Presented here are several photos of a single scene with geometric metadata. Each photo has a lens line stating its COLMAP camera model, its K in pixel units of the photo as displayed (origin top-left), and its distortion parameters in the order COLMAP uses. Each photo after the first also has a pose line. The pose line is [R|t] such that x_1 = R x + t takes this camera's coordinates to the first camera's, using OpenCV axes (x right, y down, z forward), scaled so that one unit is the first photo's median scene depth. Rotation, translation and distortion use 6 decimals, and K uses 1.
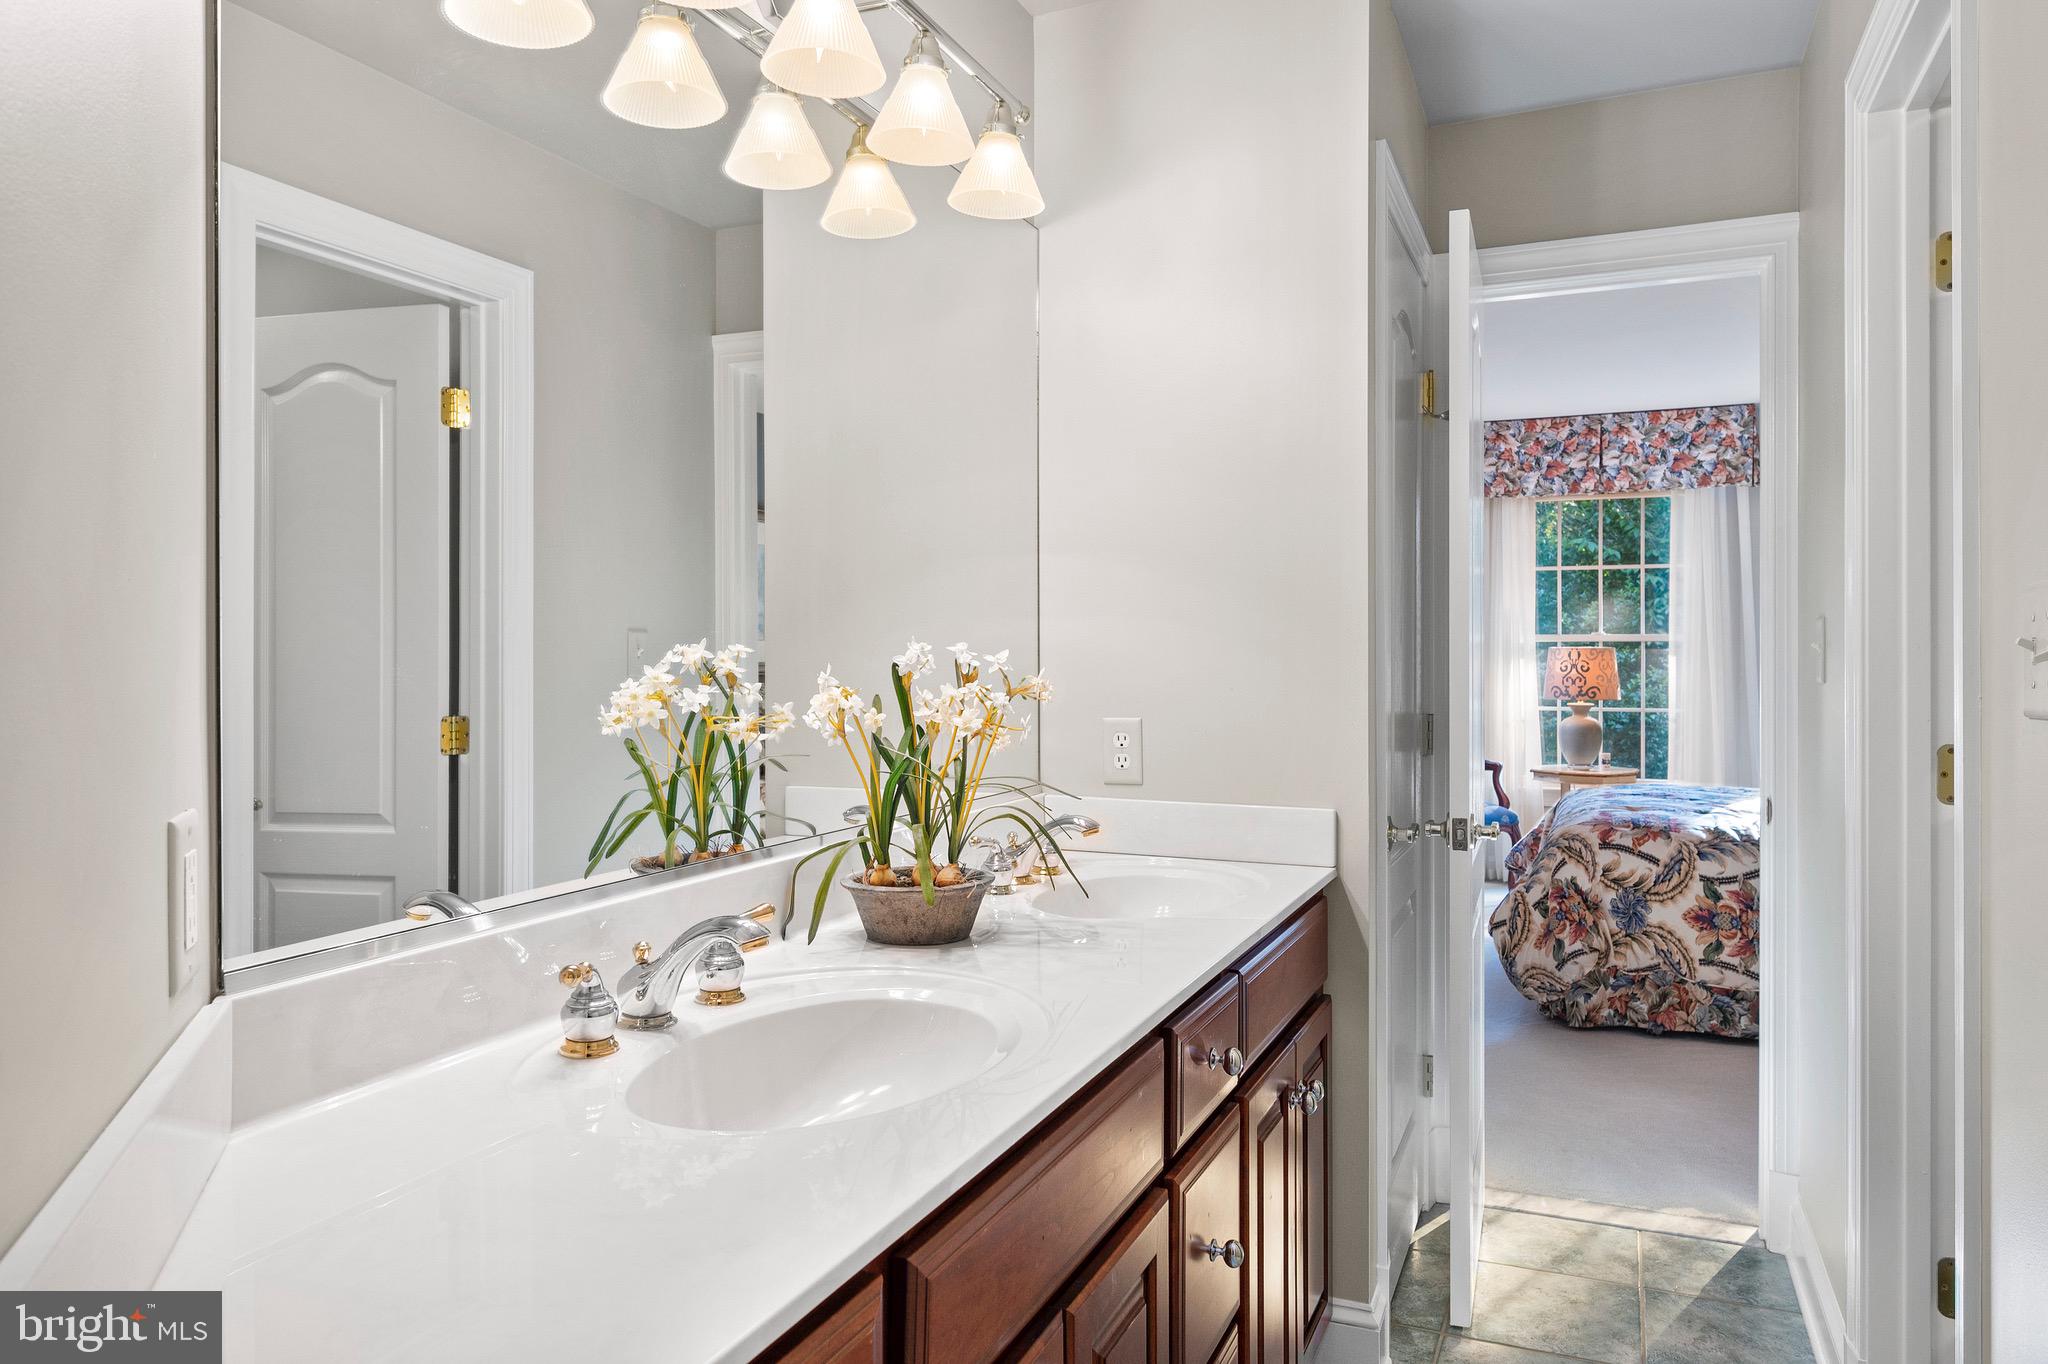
lens RADIAL K [[1350.2, 0, 1032.6], [0, 1350.2, 662.9], [0, 0, 1]] dist [-0.006040, -0.002559]
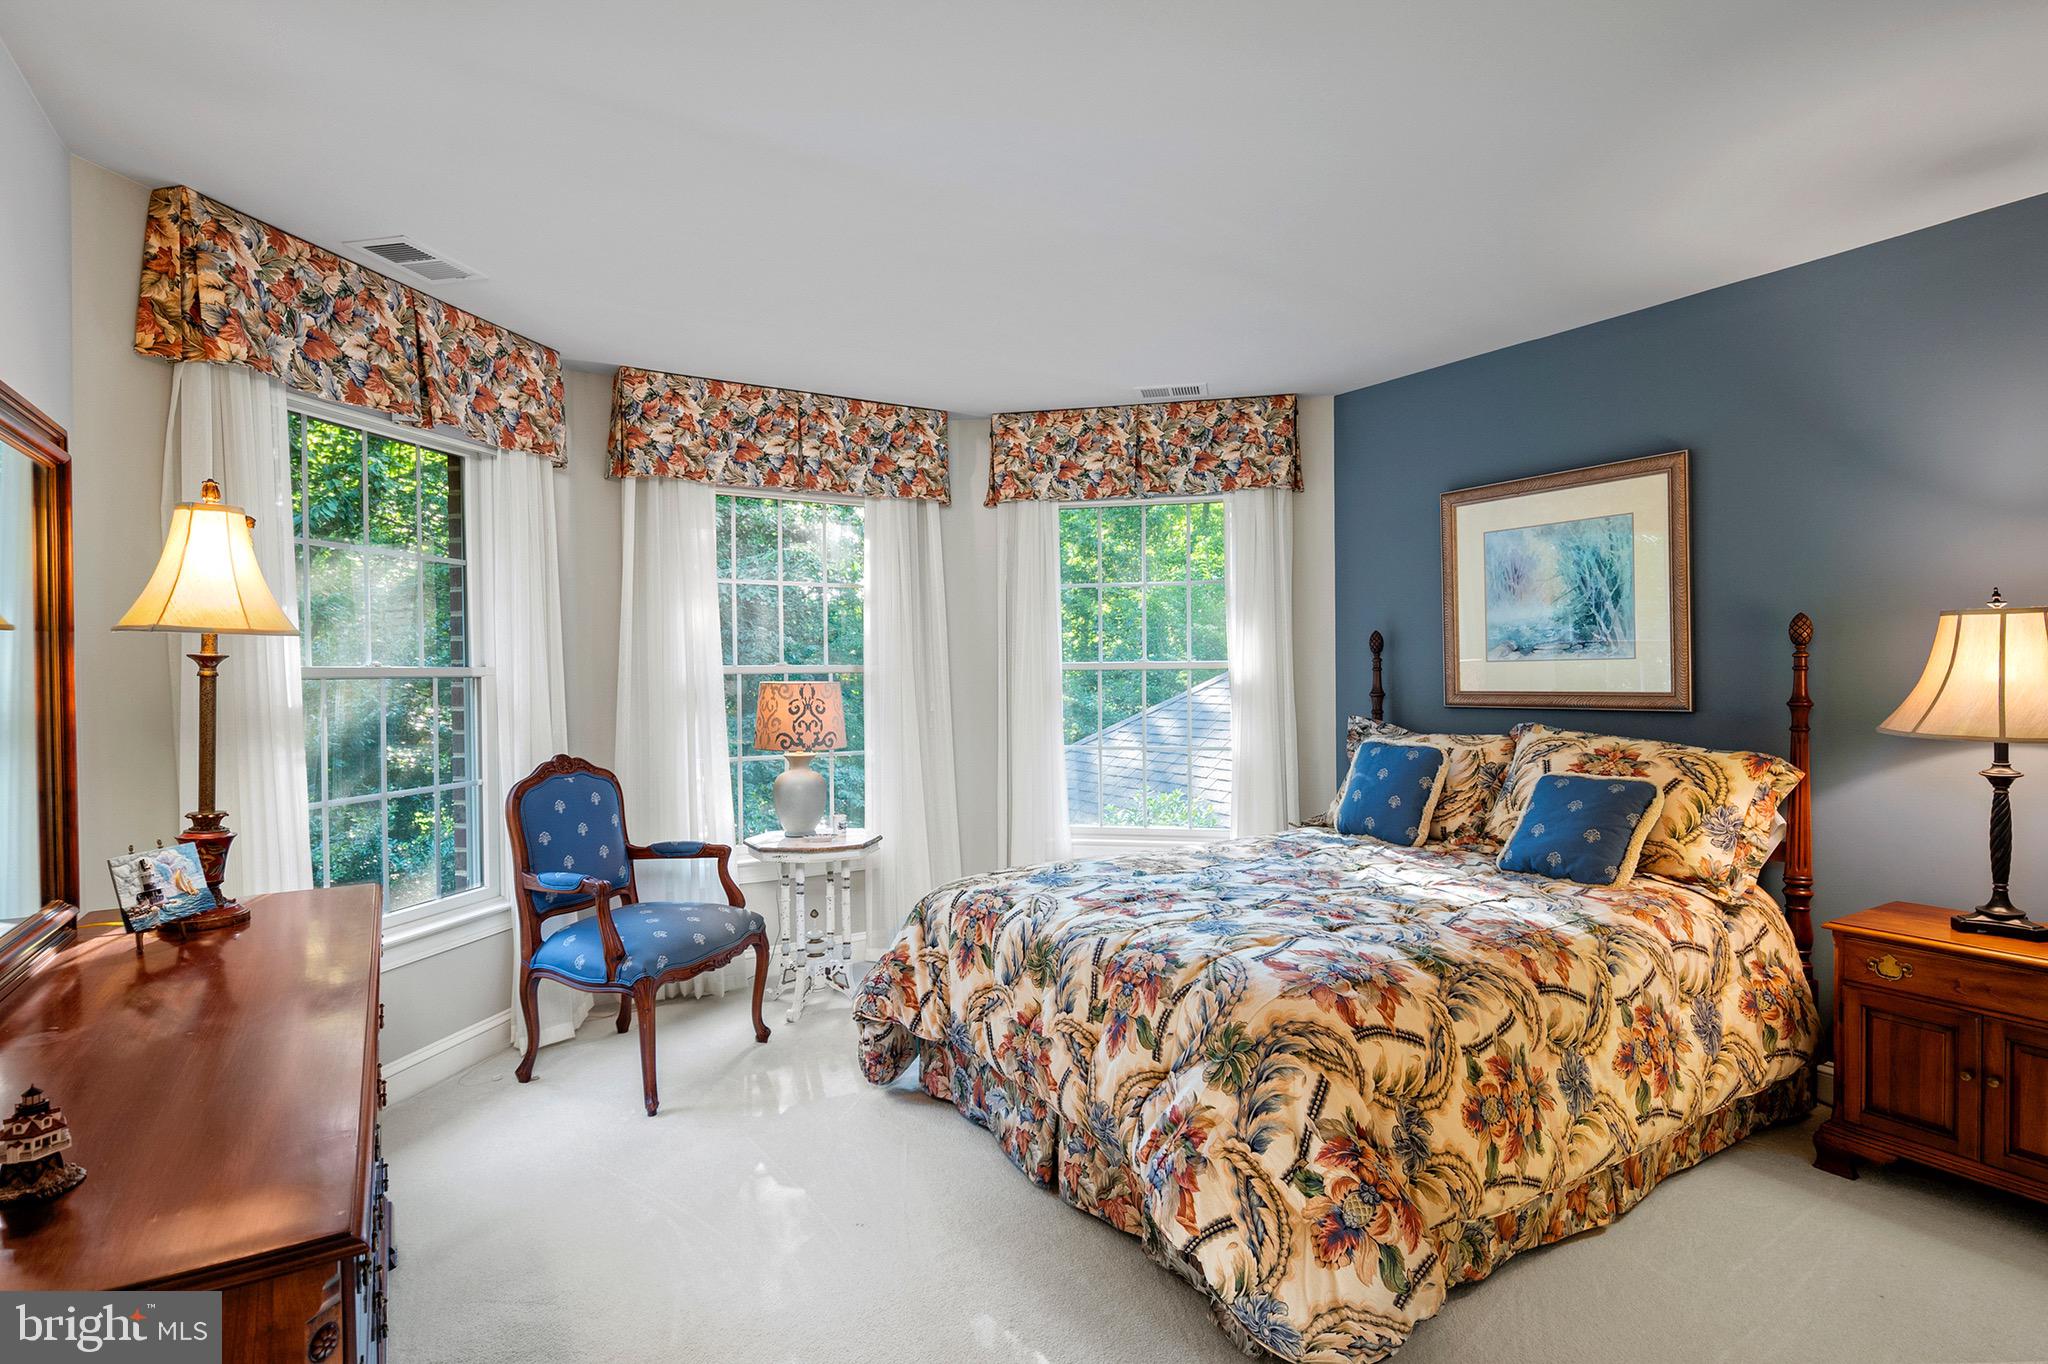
lens RADIAL K [[1025.7, 0, 1023.4], [0, 1025.7, 687.0], [0, 0, 1]] dist [-0.013768, -0.000673]
pose [[0.566187, -0.016461, 0.824112, -0.015111], [0.014829, 0.999842, 0.009783, -0.019361], [-0.824143, 0.006682, 0.566342, 0.885921]]
